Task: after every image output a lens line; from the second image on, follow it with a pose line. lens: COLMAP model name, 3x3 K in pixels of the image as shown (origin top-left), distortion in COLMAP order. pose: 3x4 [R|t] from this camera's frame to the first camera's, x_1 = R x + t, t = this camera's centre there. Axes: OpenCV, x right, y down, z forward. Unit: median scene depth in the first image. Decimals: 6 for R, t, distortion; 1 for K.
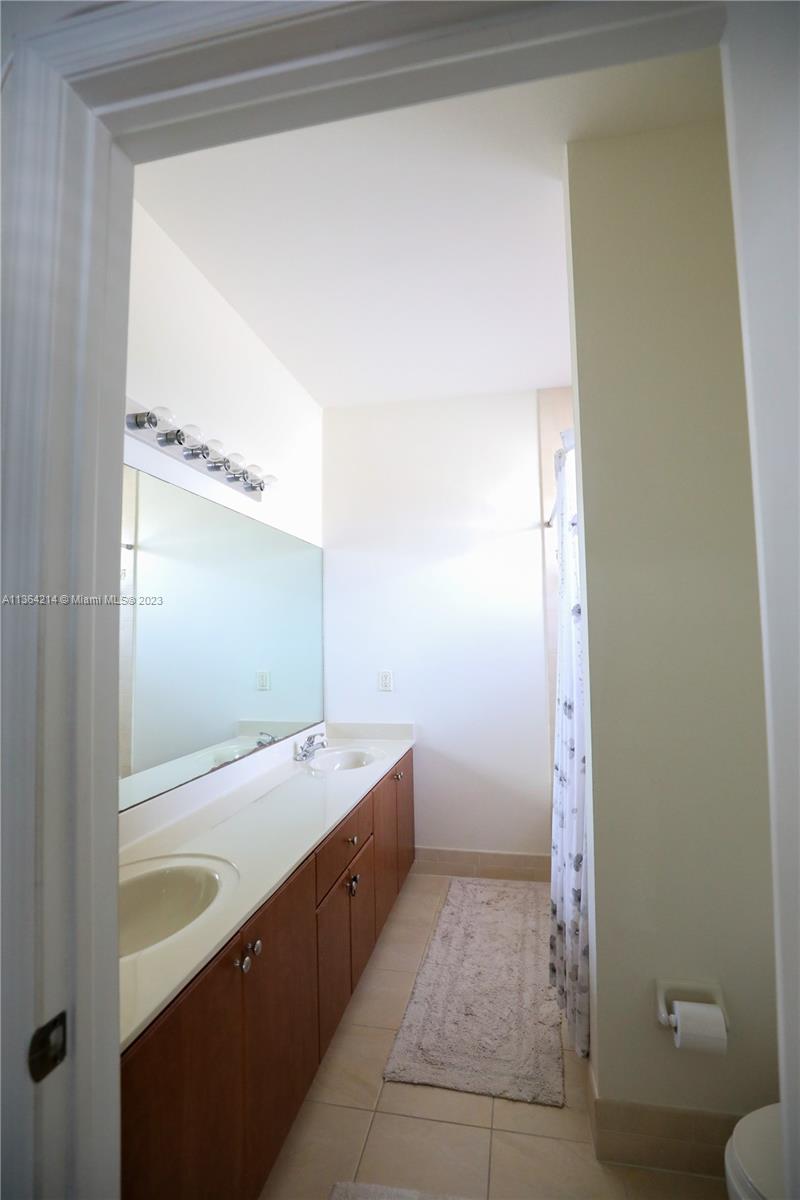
lens RADIAL K [[539.4, 0, 412.9], [0, 539.4, 603.9], [0, 0, 1]] dist [-0.030278, 0.000136]
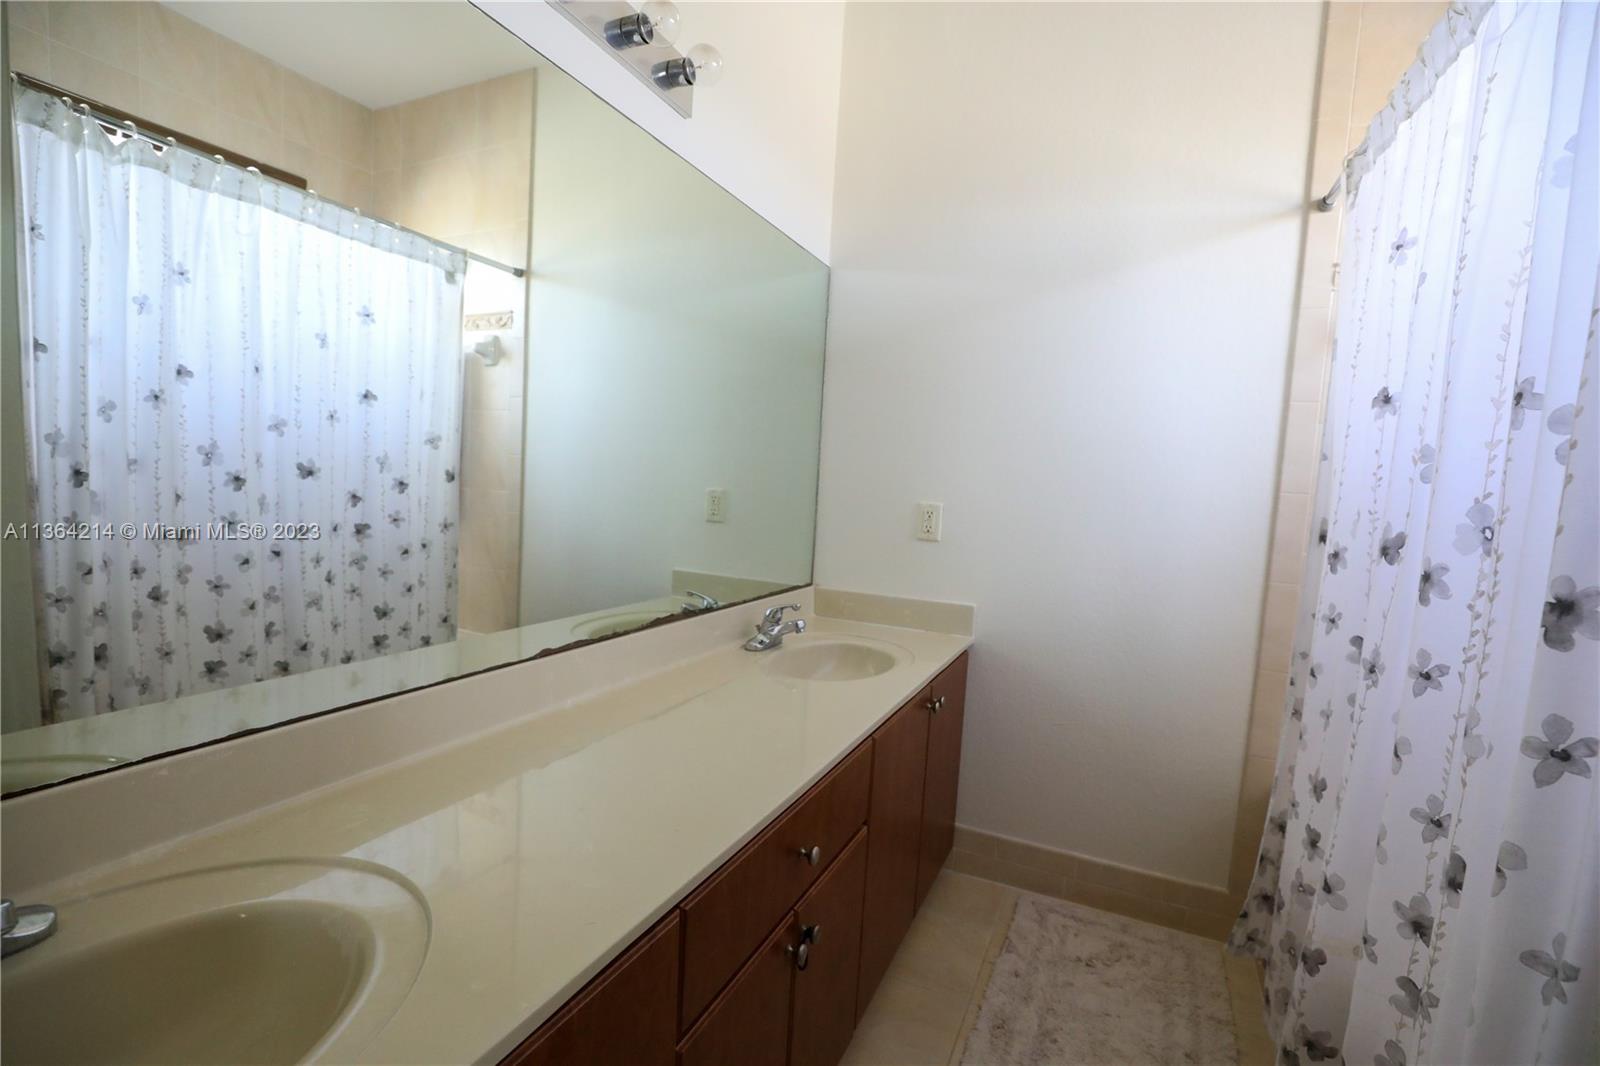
lens RADIAL K [[719.2, 0, 798.3], [0, 719.2, 549.2], [0, 0, 1]] dist [-0.030278, 0.000136]
pose [[0.966695, 0.091838, -0.238886, -0.003812], [-0.055507, 0.986416, 0.154601, 0.075751], [0.249839, -0.136192, 0.958662, 0.325758]]
